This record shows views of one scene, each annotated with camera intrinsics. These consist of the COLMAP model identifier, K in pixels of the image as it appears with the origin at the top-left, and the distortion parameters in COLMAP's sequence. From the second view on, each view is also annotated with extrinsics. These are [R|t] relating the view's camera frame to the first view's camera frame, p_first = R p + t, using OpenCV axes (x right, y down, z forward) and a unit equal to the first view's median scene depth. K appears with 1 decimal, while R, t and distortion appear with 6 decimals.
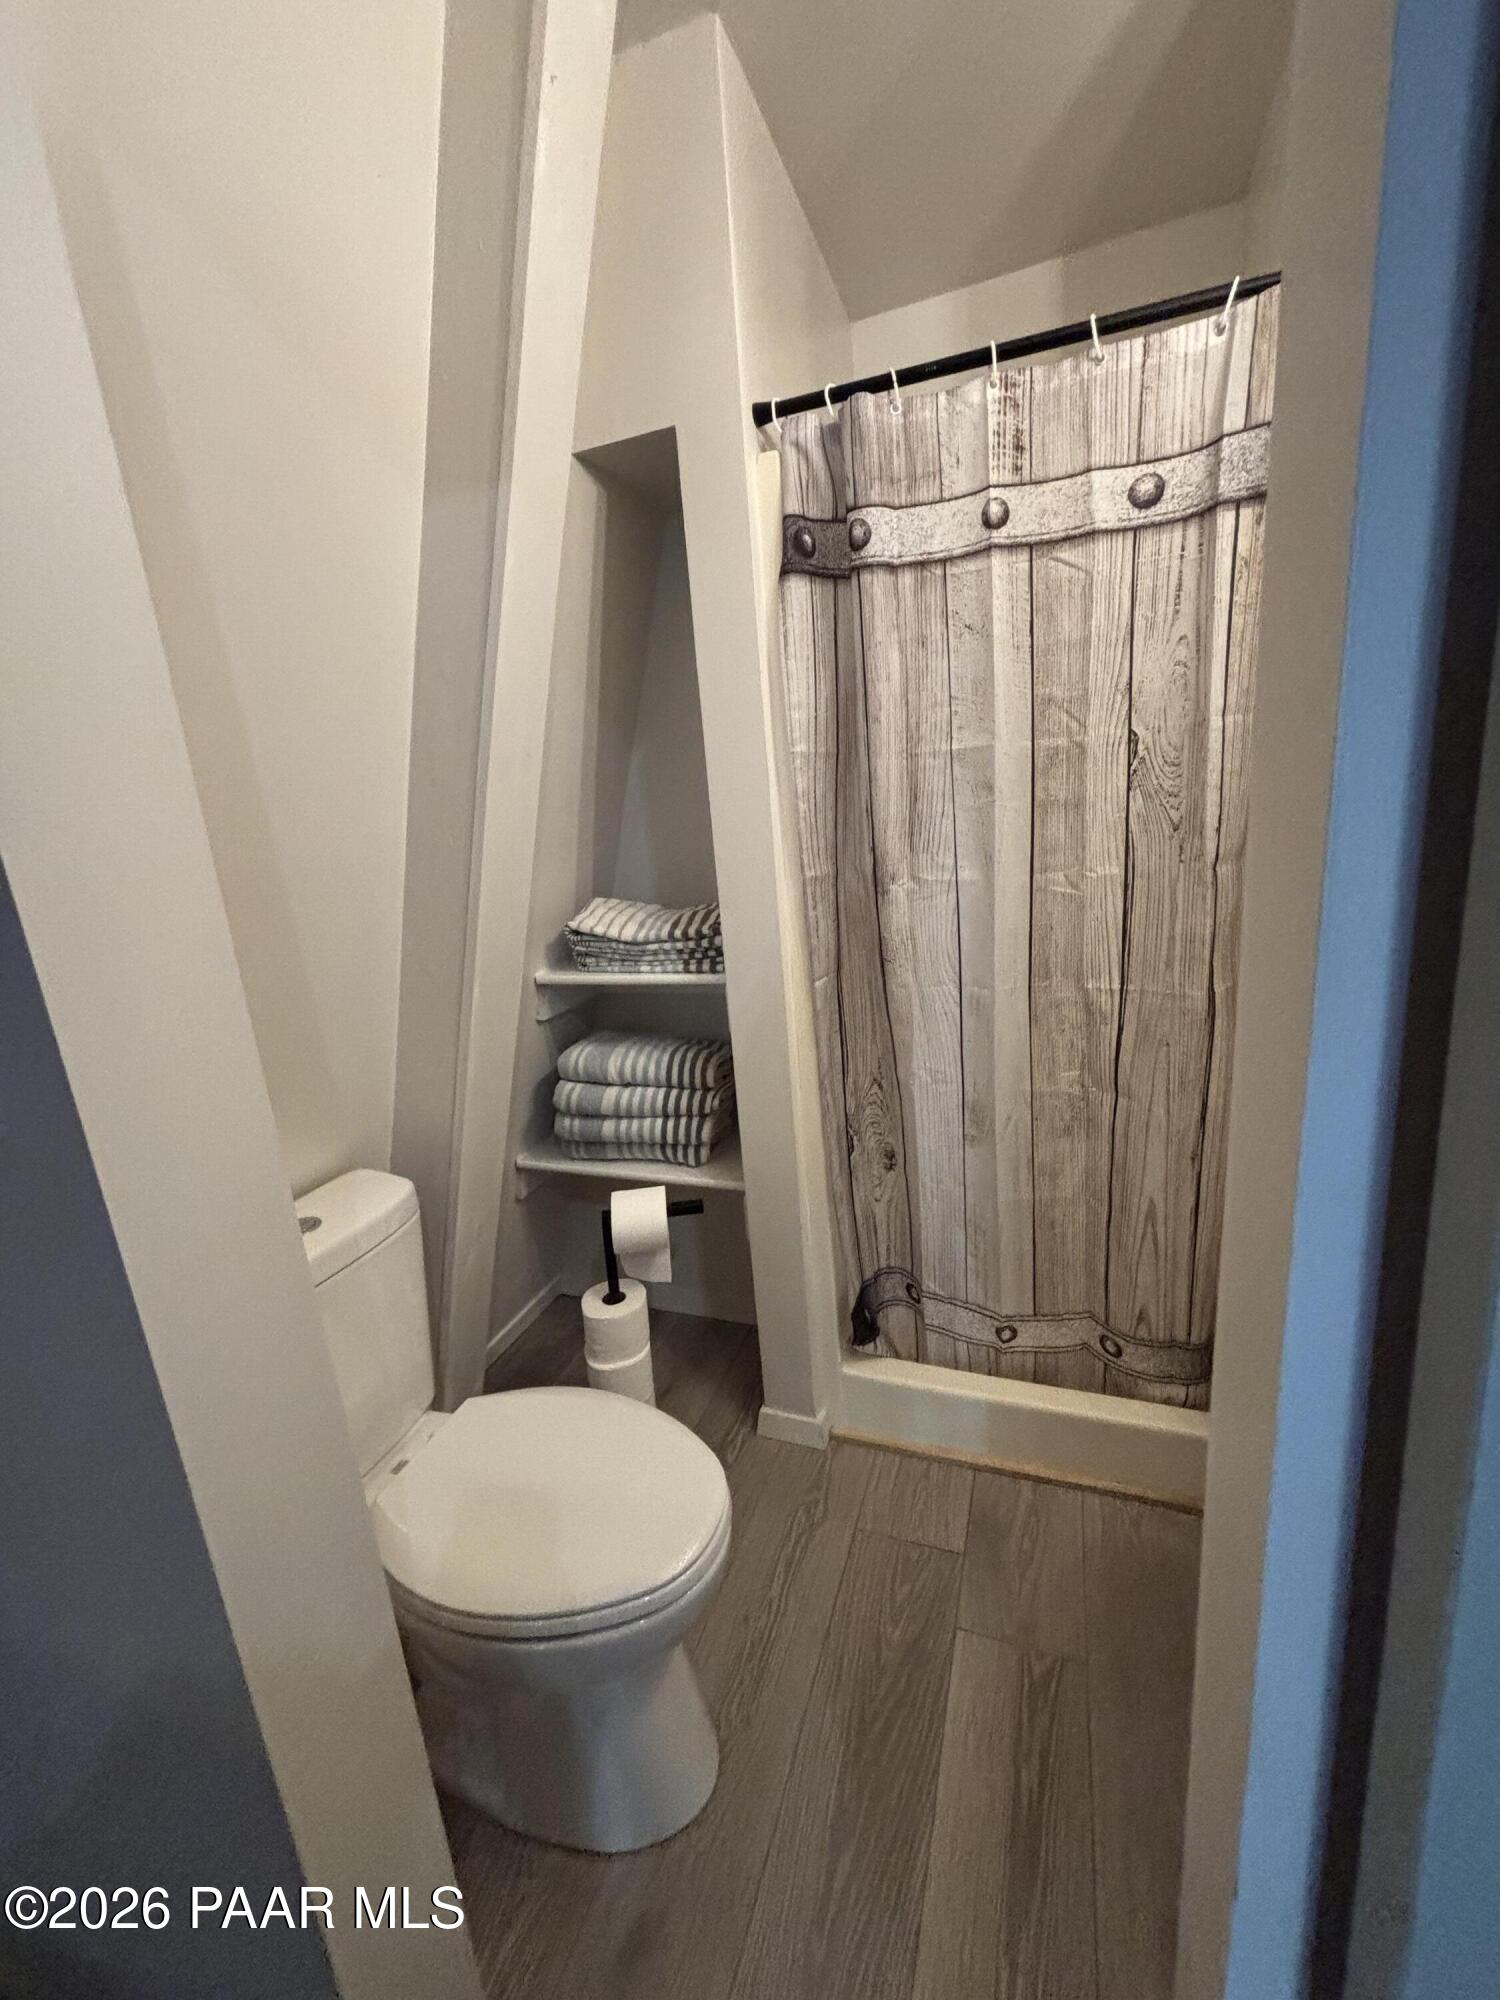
lens RADIAL K [[800.7, 0, 746.3], [0, 800.7, 992.3], [0, 0, 1]] dist [-0.014225, 0.002097]
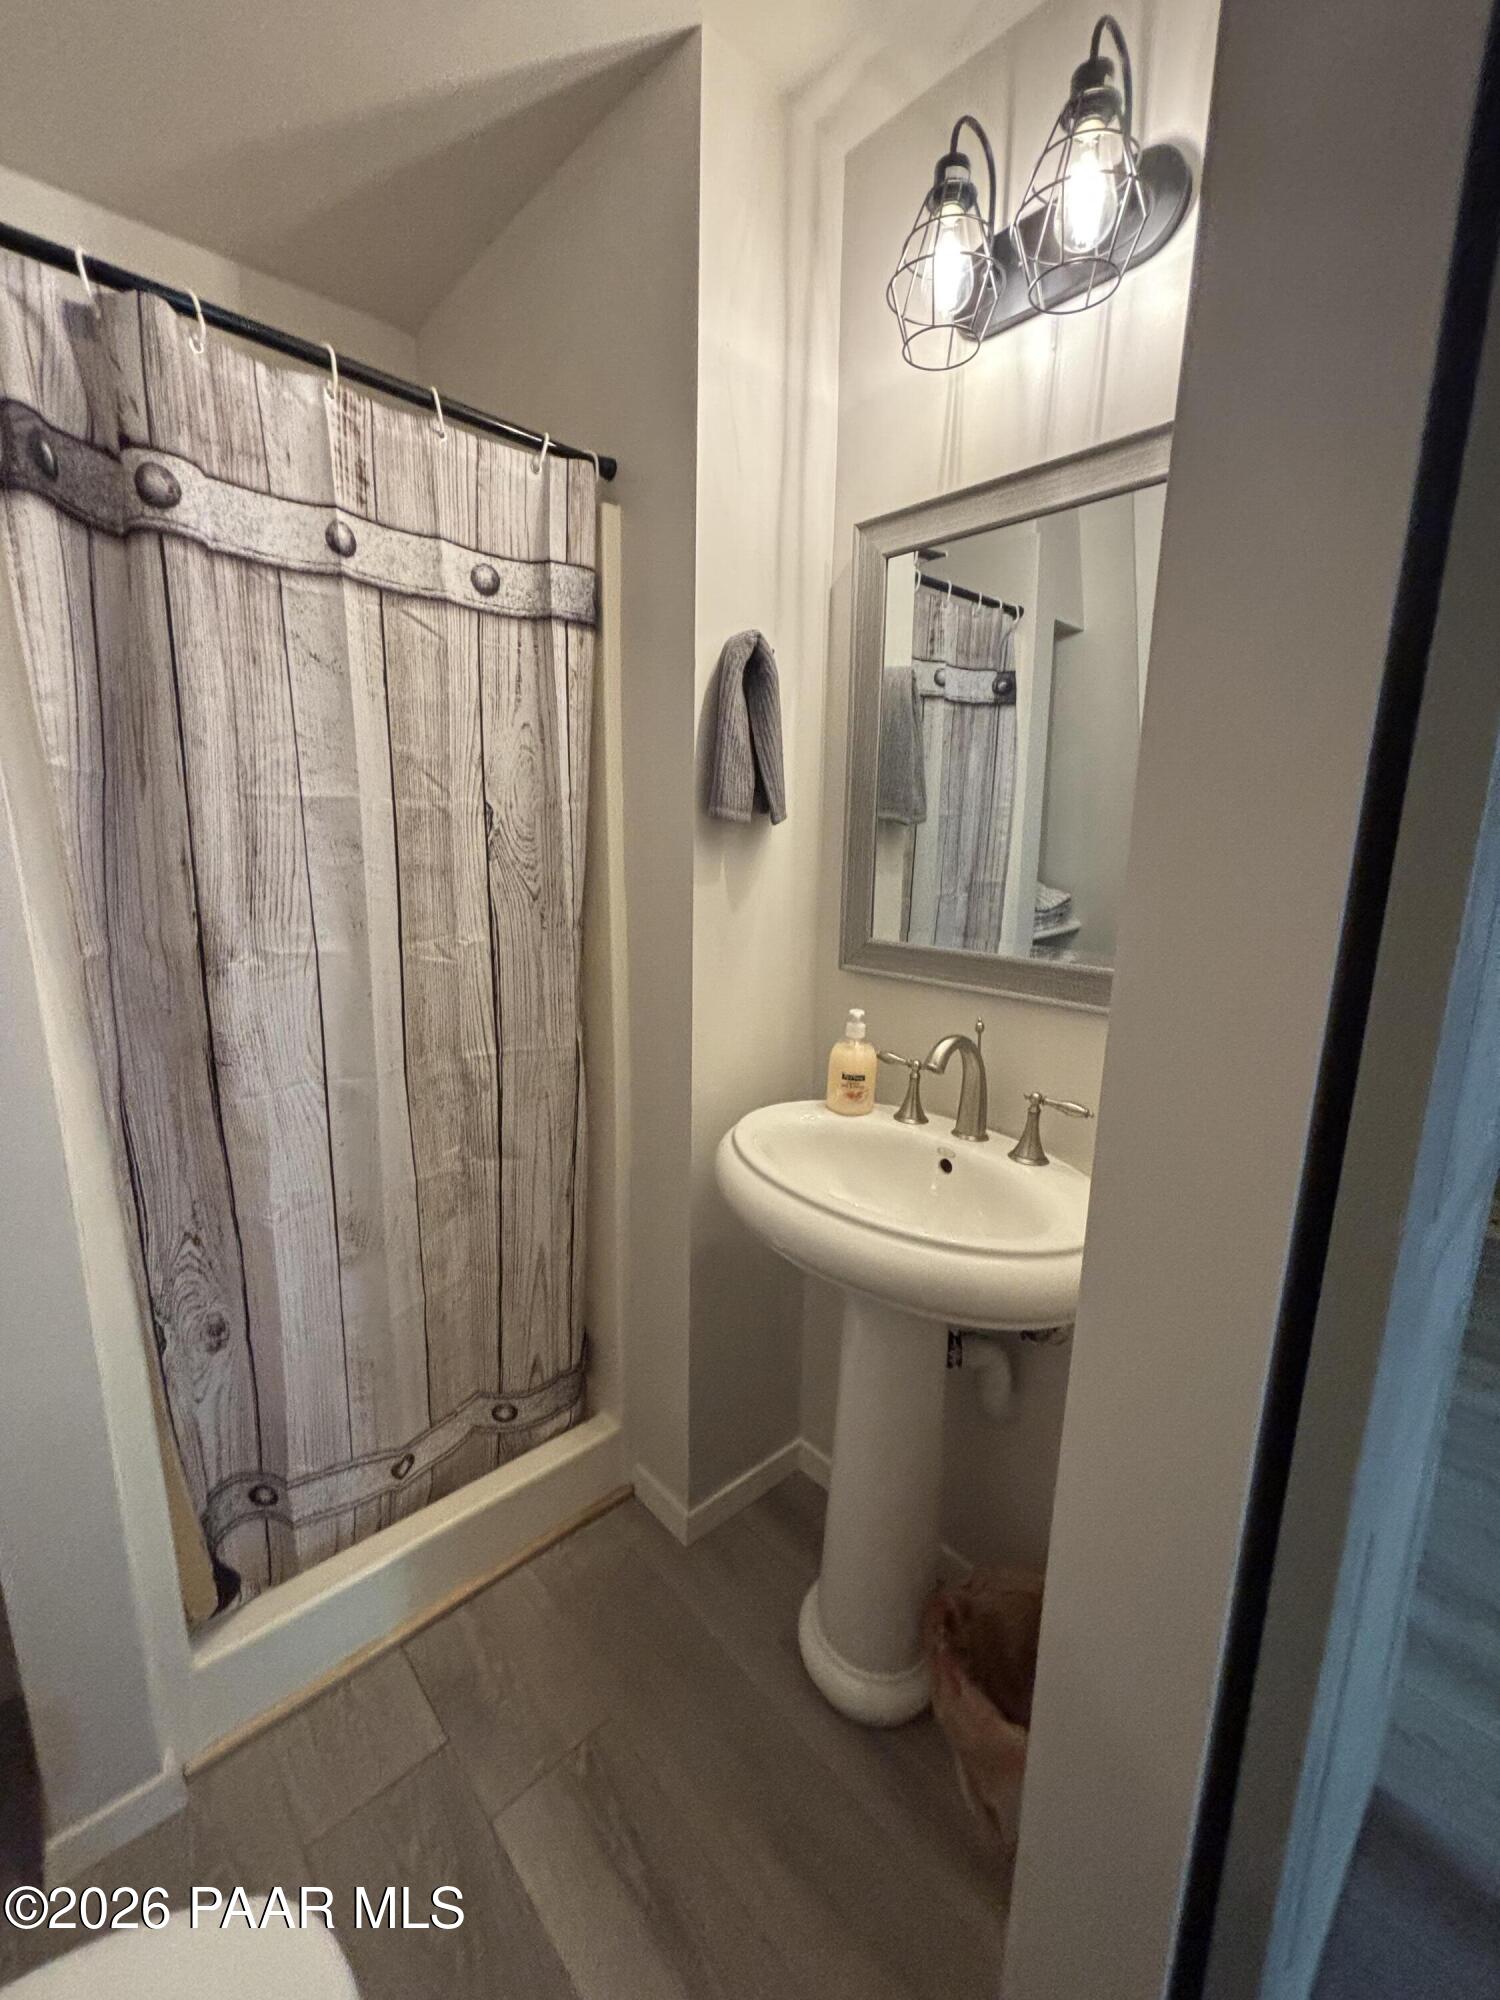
lens RADIAL K [[800.7, 0, 749.6], [0, 800.7, 997.9], [0, 0, 1]] dist [-0.014225, 0.002097]
pose [[0.438891, -0.085151, 0.894496, -0.293840], [0.157422, 0.987389, 0.016753, -0.040211], [-0.884643, 0.133460, 0.446761, 0.254412]]
